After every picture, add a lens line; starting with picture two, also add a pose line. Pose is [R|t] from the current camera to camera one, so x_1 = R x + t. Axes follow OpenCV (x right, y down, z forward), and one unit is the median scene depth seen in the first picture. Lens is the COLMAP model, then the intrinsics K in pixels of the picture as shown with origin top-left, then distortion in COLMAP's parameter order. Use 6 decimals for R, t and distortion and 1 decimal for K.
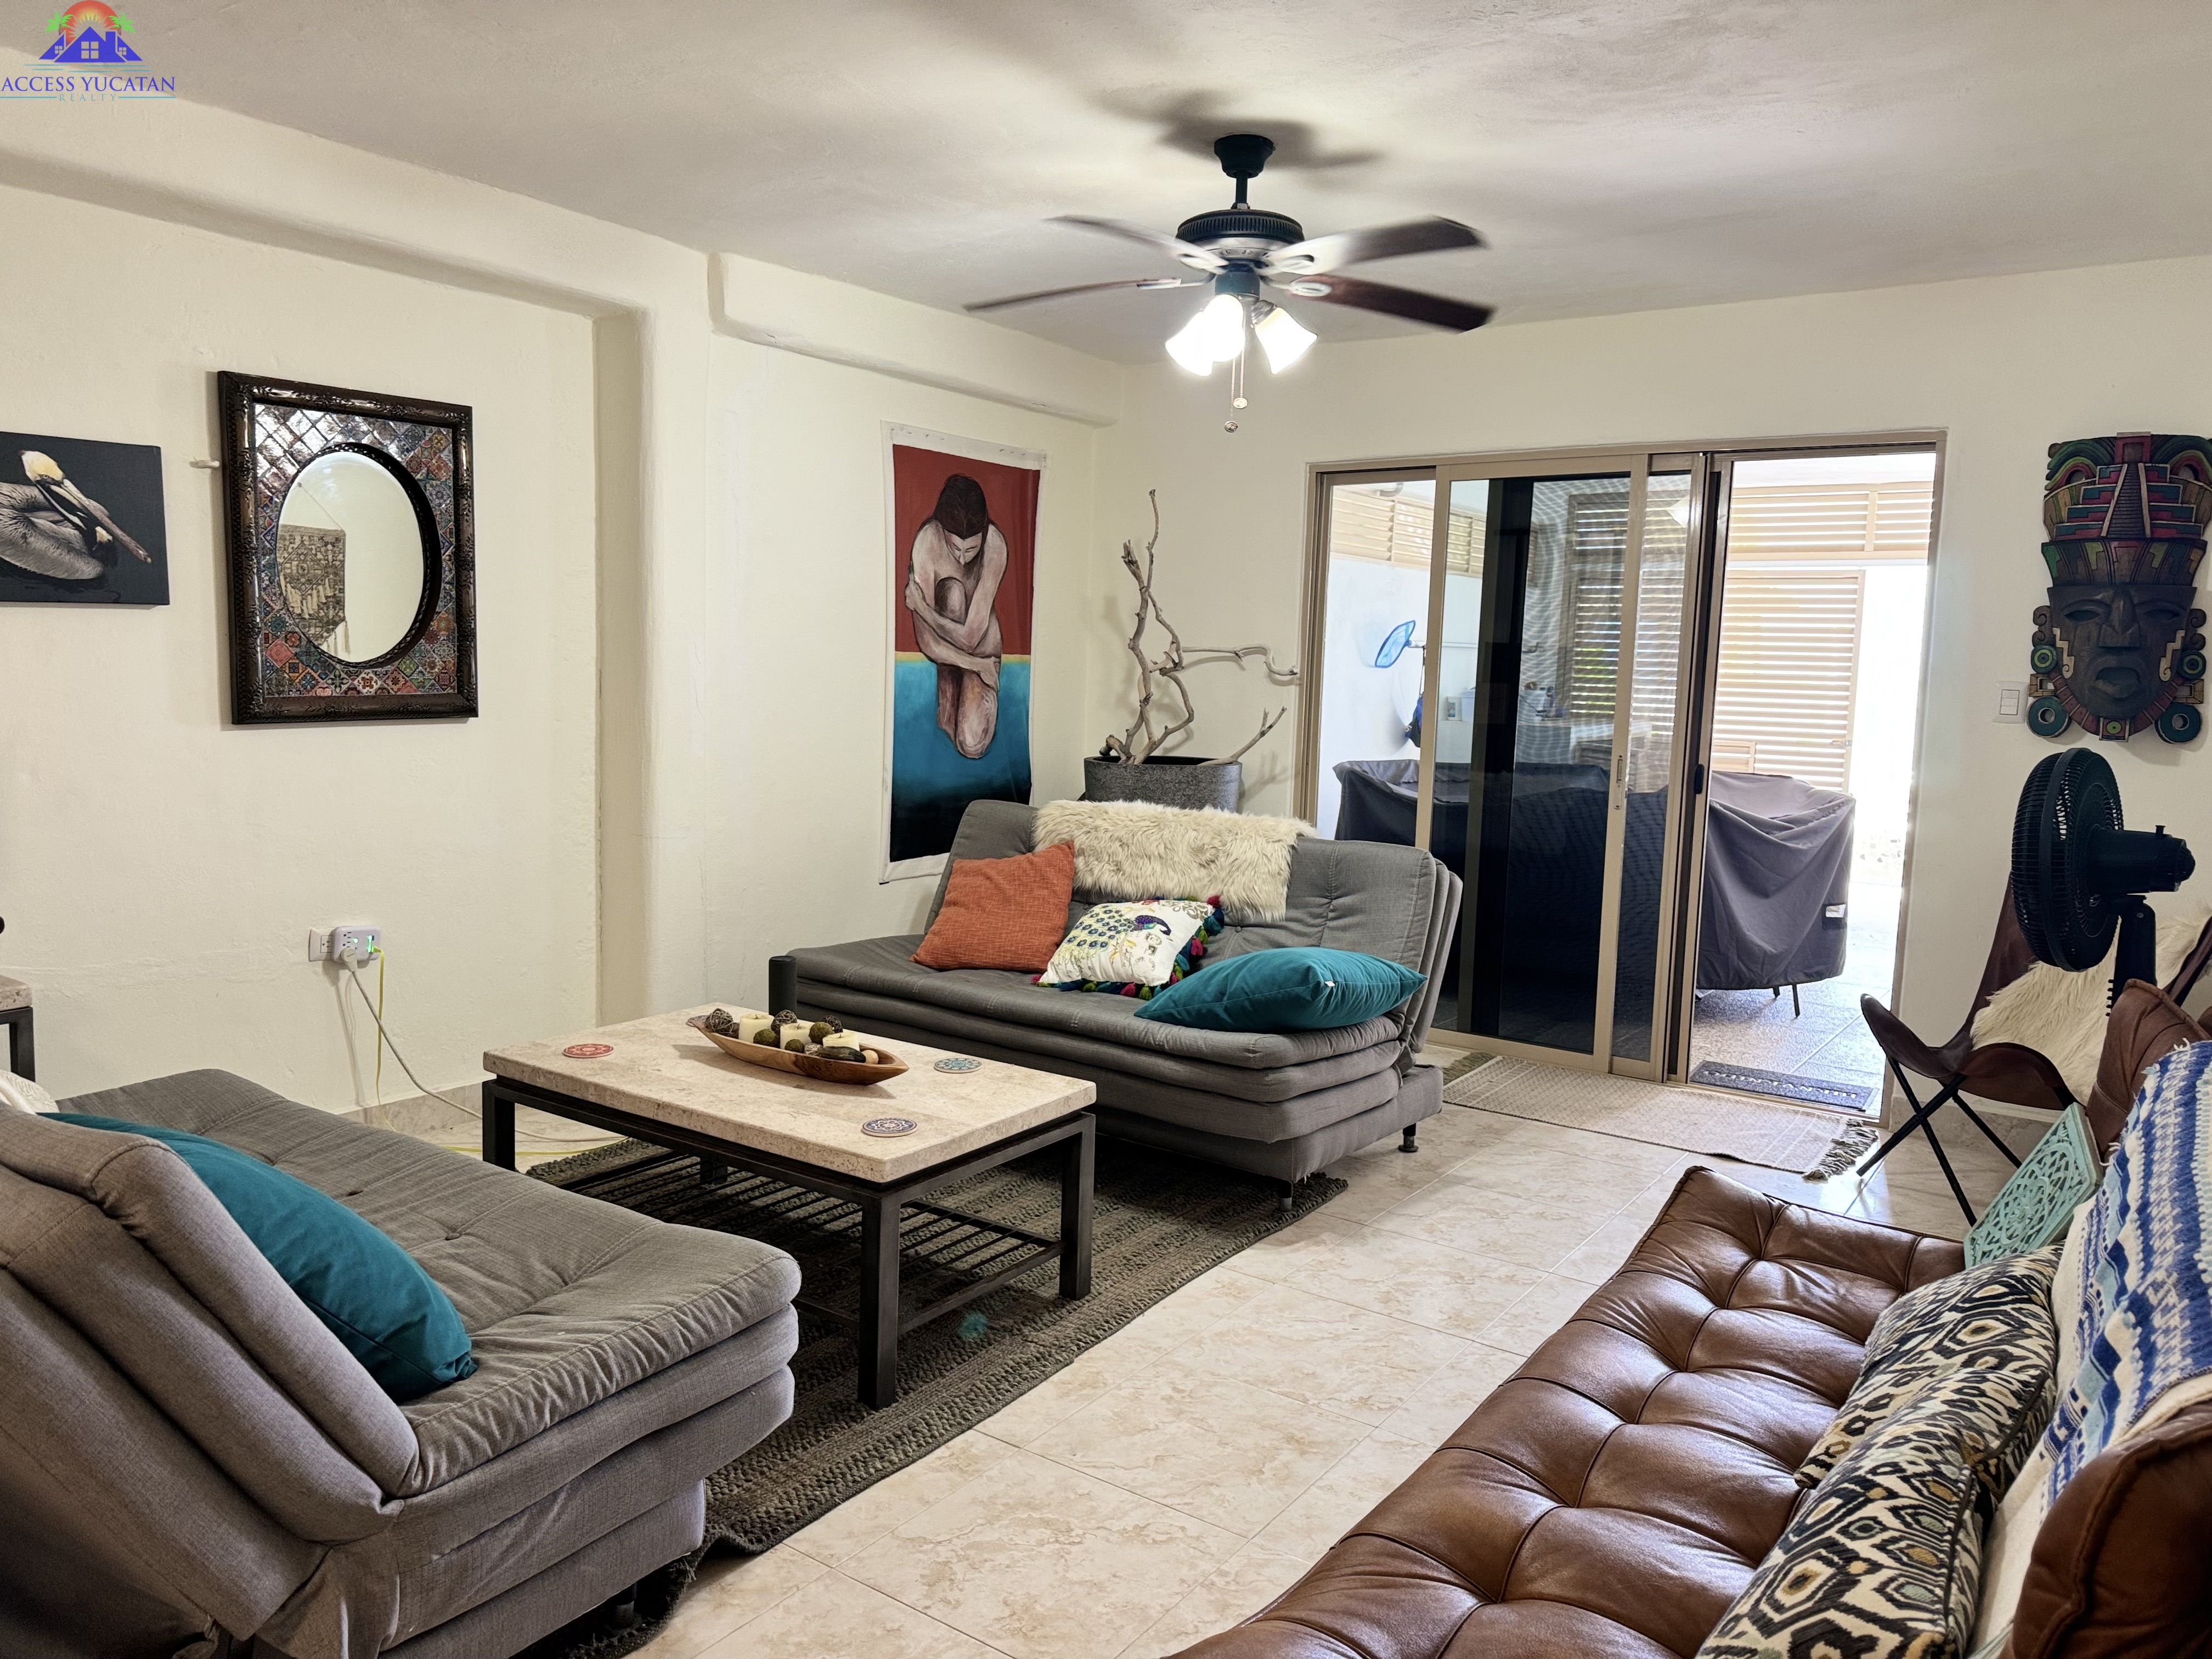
lens RADIAL K [[1555.5, 0, 1108.6], [0, 1555.5, 822.1], [0, 0, 1]] dist [0.042497, -0.047523]
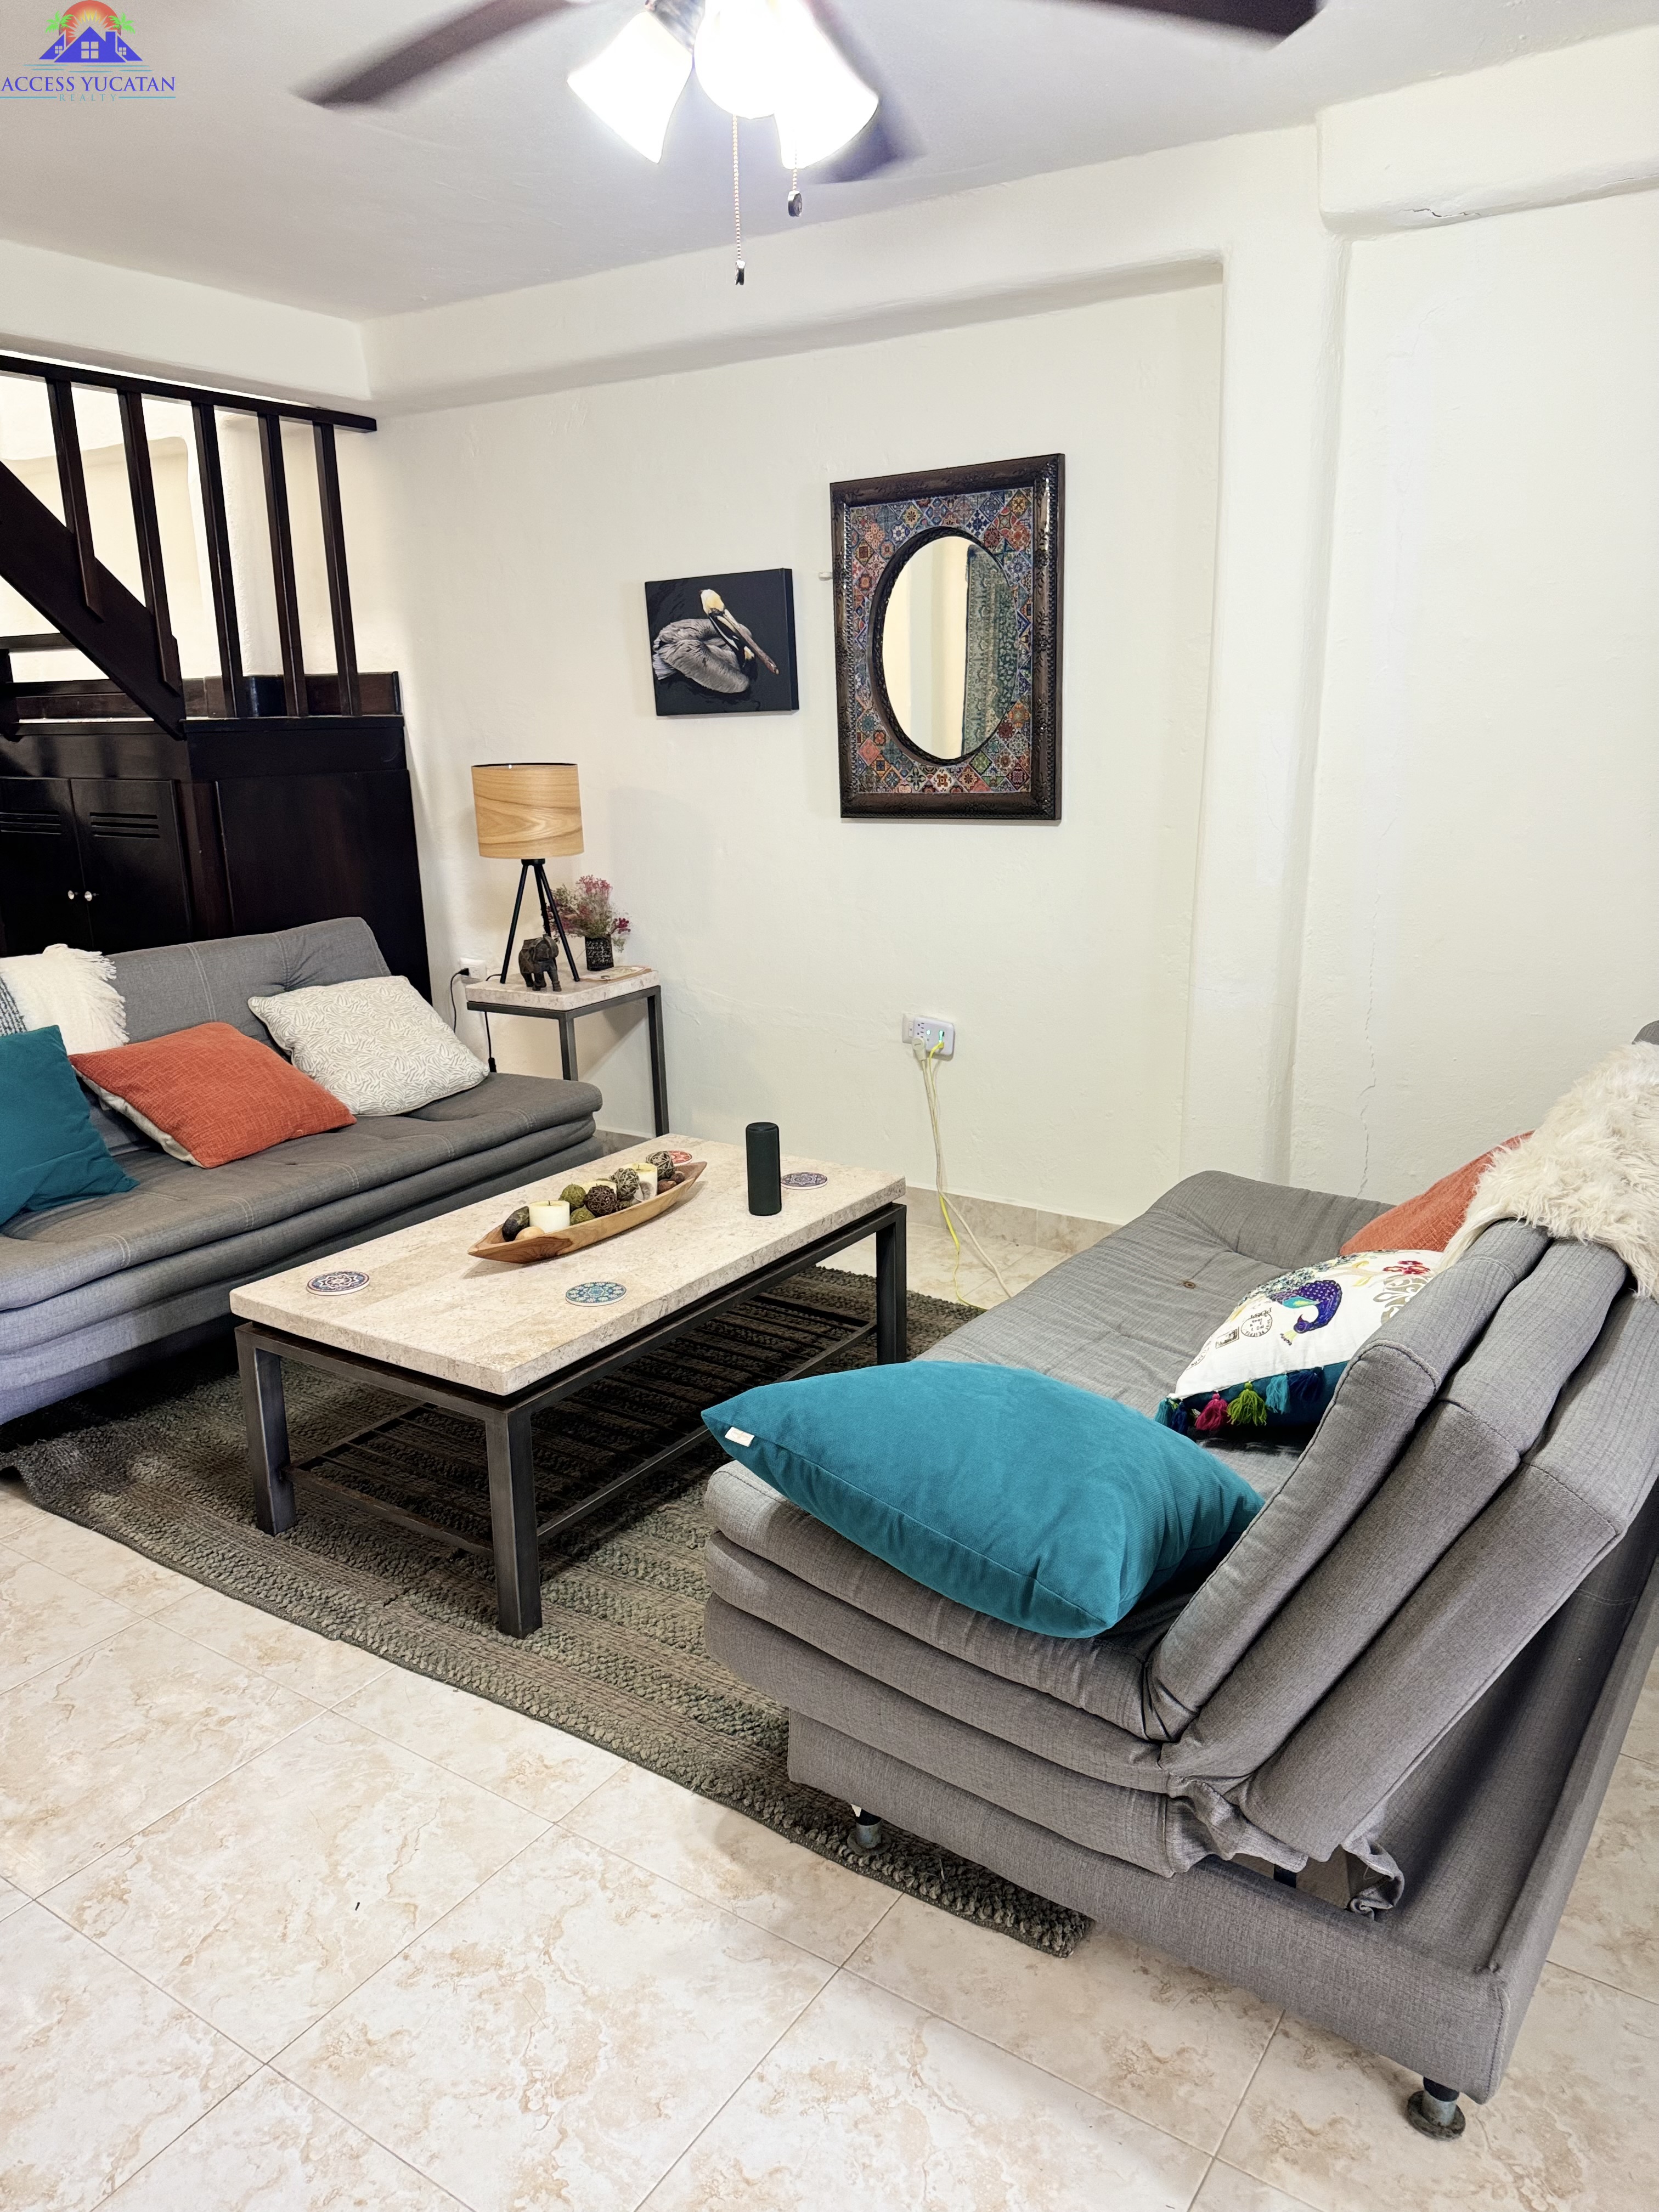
lens RADIAL K [[1555.5, 0, 832.4], [0, 1555.5, 1144.8], [0, 0, 1]] dist [0.042497, -0.047523]
pose [[0.023836, 0.242133, -0.969950, 0.608389], [-0.091224, 0.966705, 0.239081, -0.107472], [0.995545, 0.082784, 0.045130, 1.016762]]
